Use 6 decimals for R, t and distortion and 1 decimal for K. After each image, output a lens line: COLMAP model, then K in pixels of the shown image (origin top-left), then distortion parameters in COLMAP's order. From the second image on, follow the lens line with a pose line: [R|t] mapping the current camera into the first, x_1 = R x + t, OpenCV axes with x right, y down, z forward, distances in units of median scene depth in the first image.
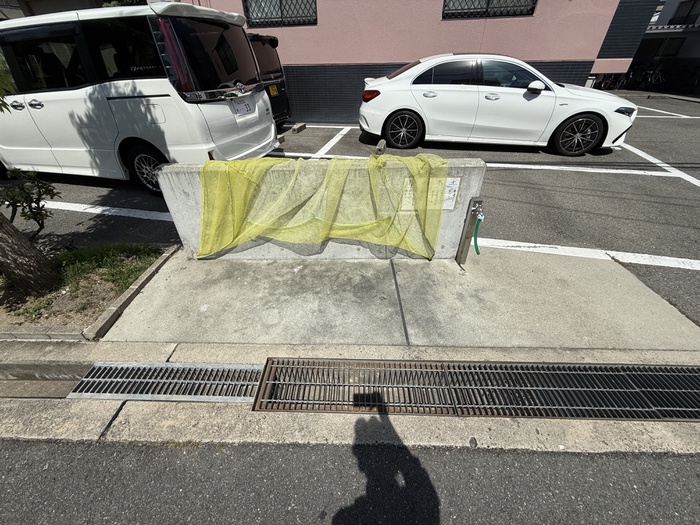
lens RADIAL K [[279.3, 0, 347.9], [0, 279.3, 262.5], [0, 0, 1]] dist [0.000017, -0.000635]
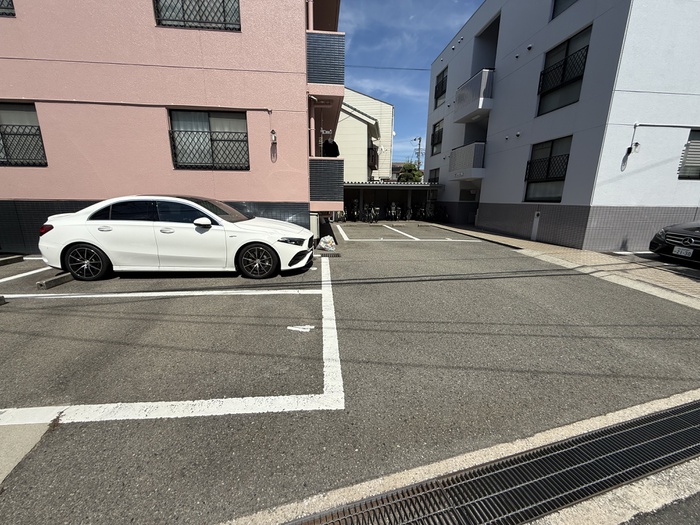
lens RADIAL K [[279.3, 0, 347.9], [0, 279.3, 262.5], [0, 0, 1]] dist [0.000017, -0.000635]
pose [[0.953565, -0.044192, 0.297929, 0.813752], [0.156002, 0.918618, -0.363048, -0.003211], [-0.257639, 0.392667, 0.882856, -0.040406]]
